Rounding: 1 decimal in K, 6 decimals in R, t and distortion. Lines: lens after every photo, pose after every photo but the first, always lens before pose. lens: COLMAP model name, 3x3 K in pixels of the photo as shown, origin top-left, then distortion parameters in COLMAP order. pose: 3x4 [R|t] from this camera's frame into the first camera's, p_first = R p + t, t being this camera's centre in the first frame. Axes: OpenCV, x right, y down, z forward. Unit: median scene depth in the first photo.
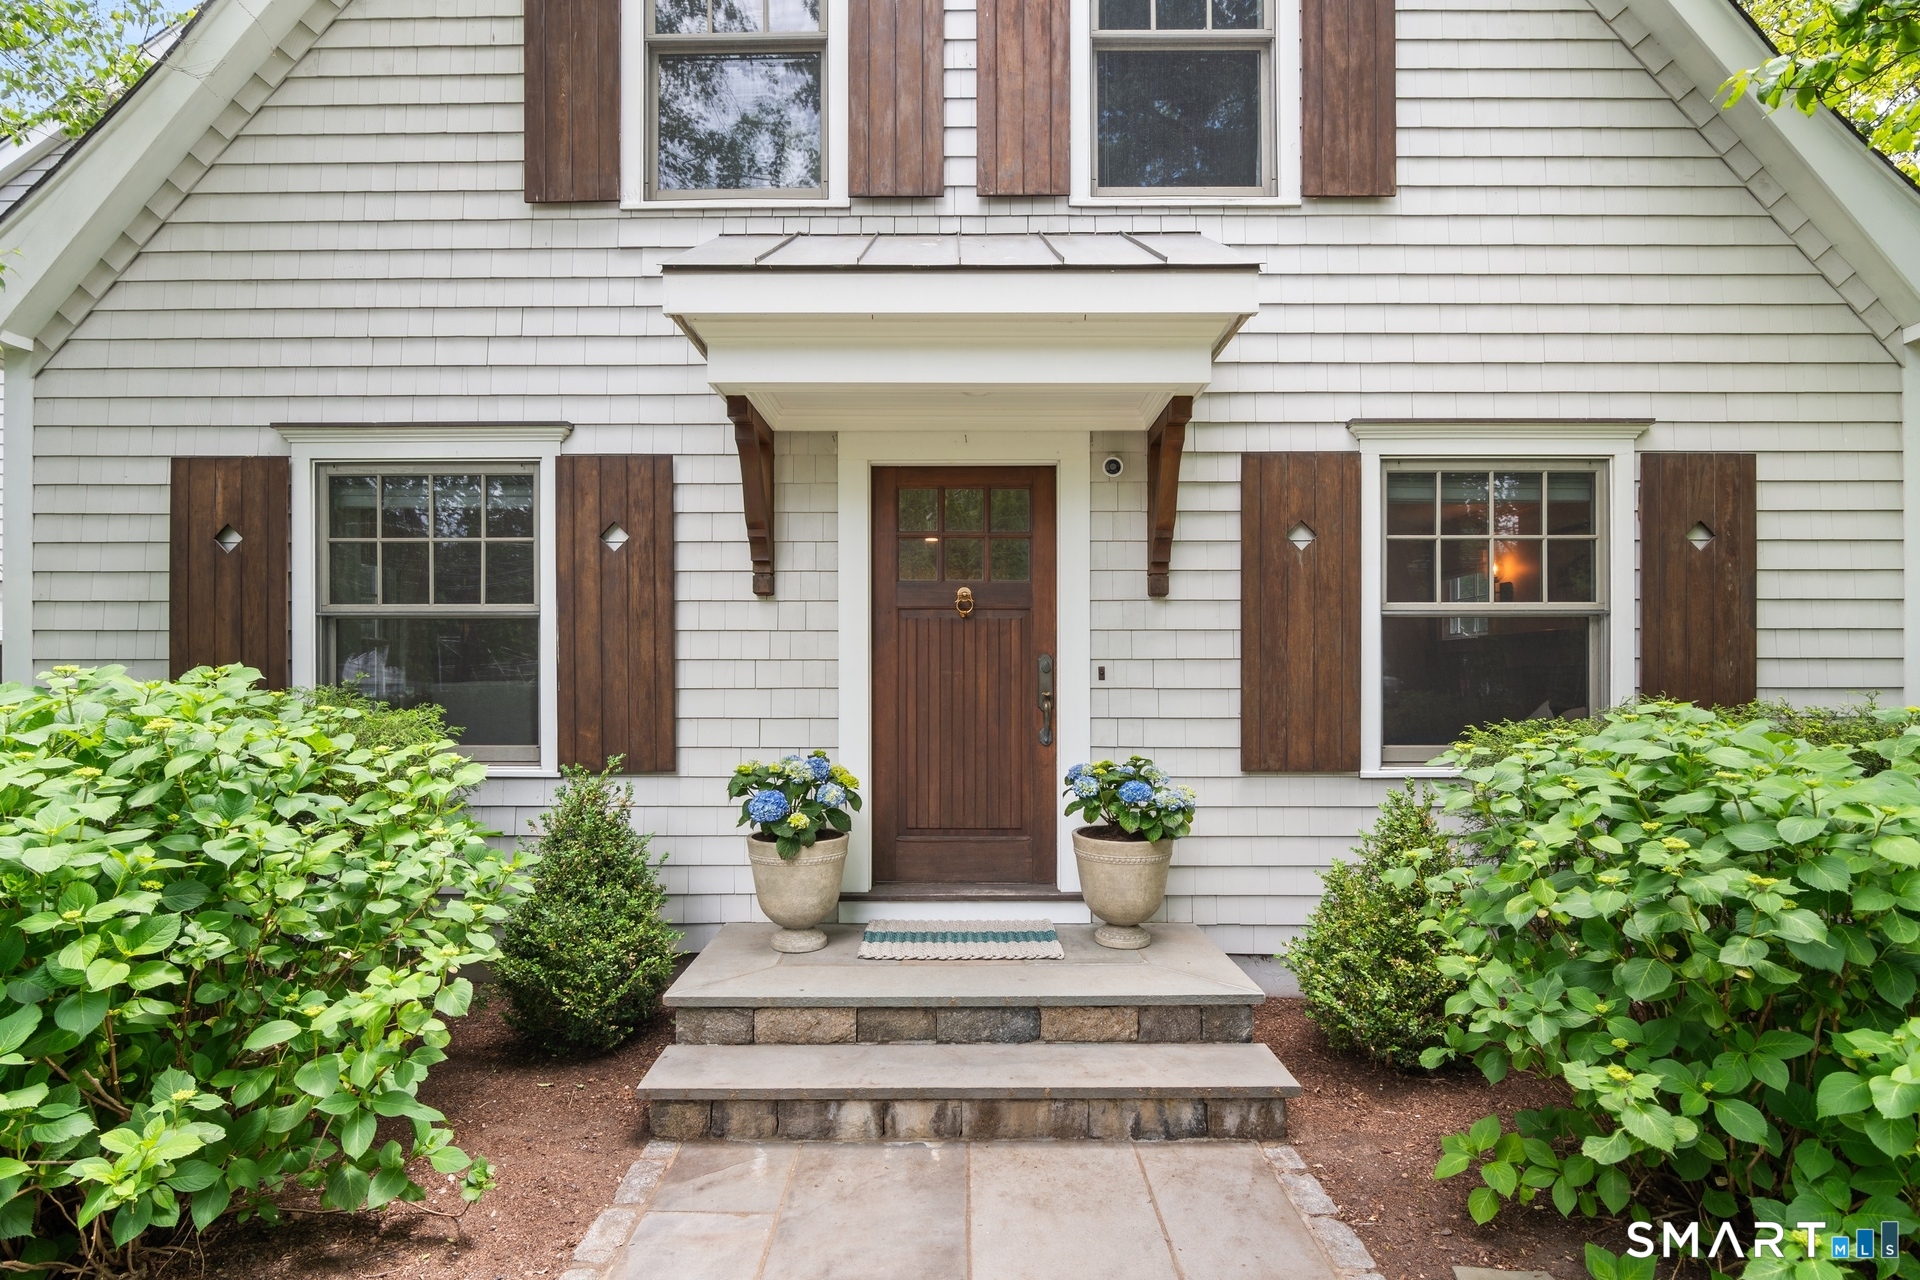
lens RADIAL K [[936.4, 0, 909.4], [0, 936.4, 657.8], [0, 0, 1]] dist [-0.008650, -0.000177]
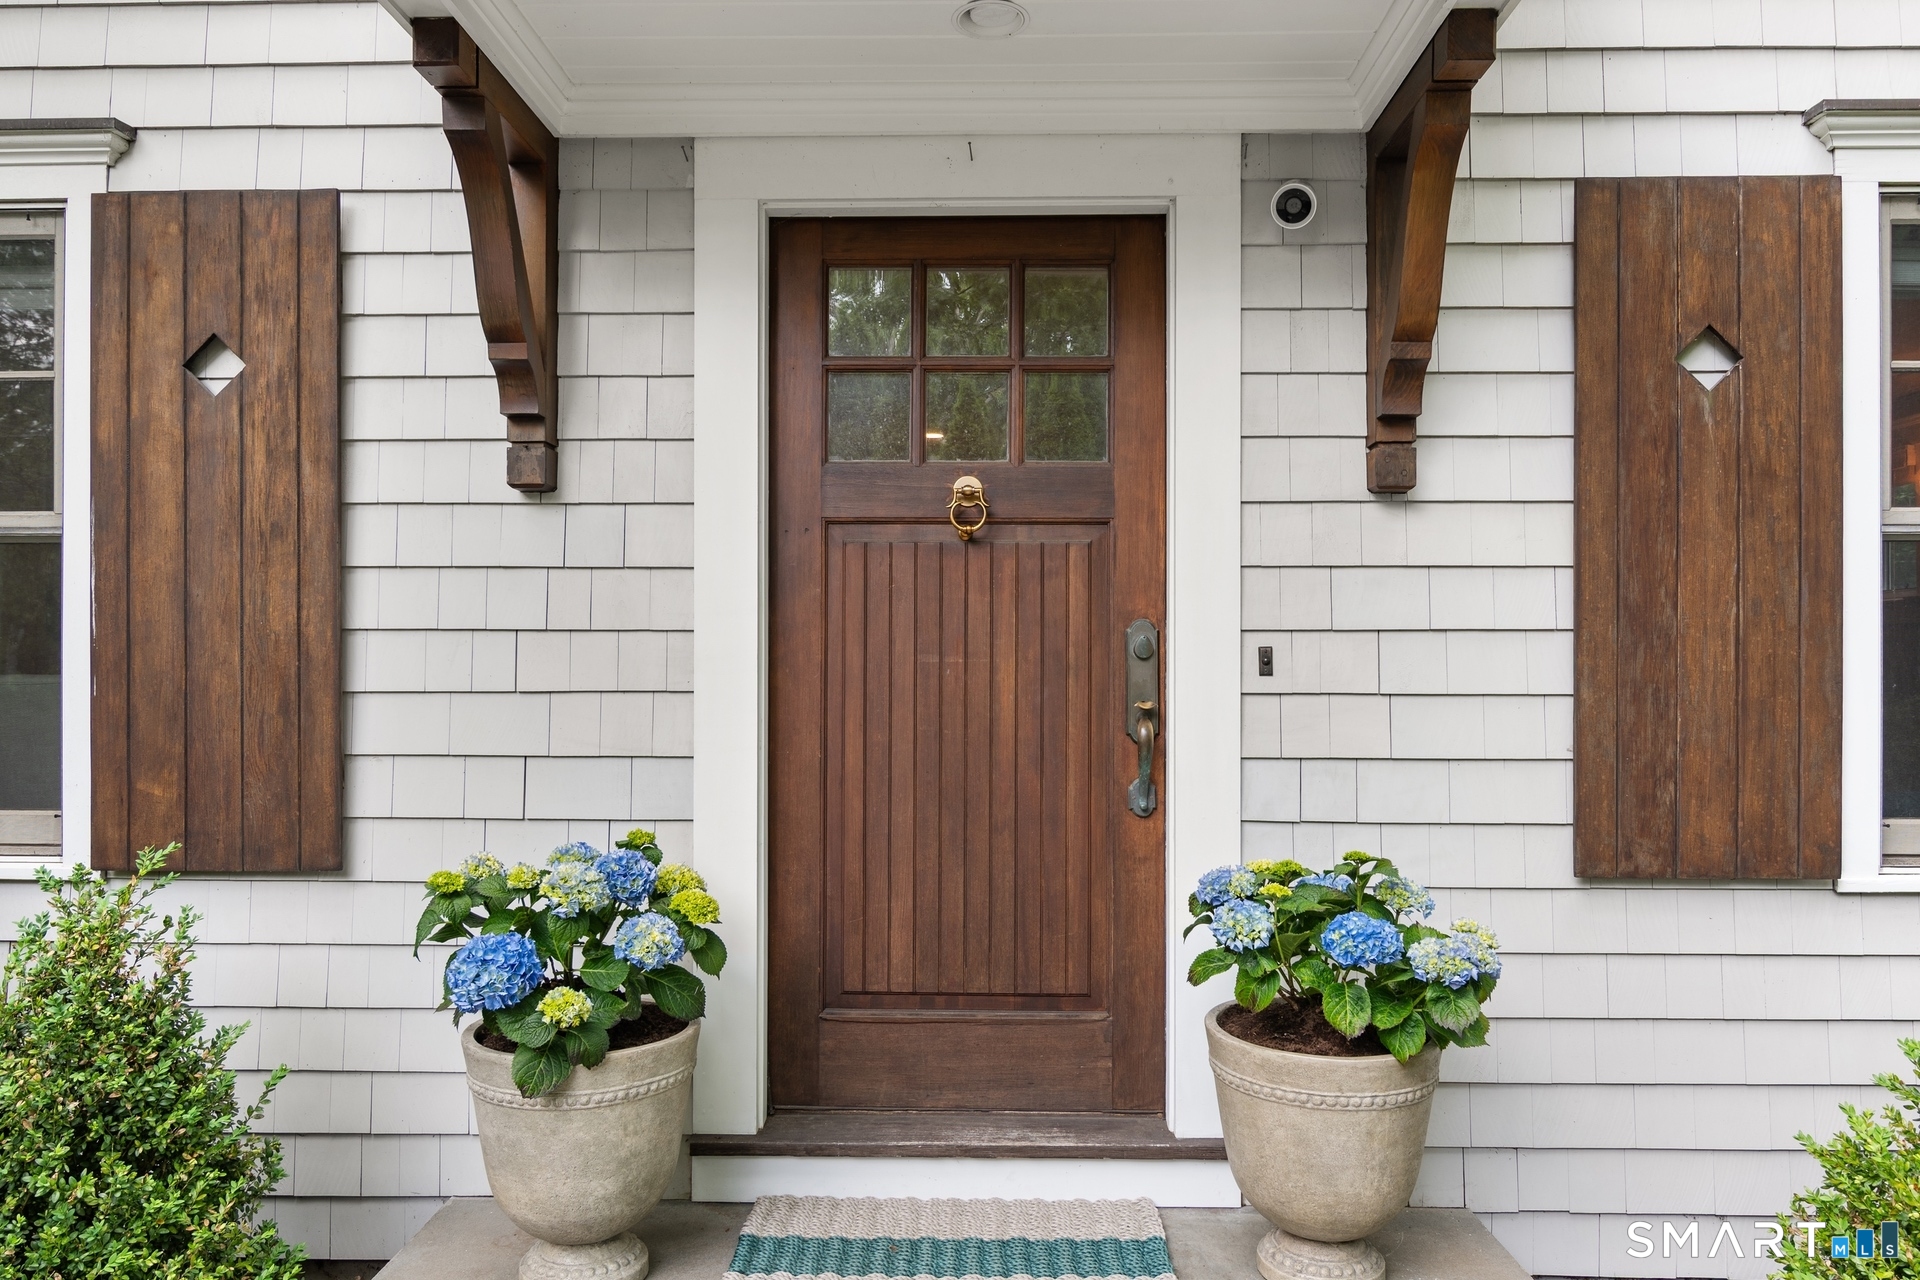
lens RADIAL K [[1304.5, 0, 910.2], [0, 1304.5, 646.7], [0, 0, 1]] dist [-0.004460, -0.001859]
pose [[0.999939, 0.001931, -0.010862, 0.038322], [-0.001909, 0.999996, 0.002018, 0.008527], [0.010865, -0.001997, 0.999939, 0.359757]]
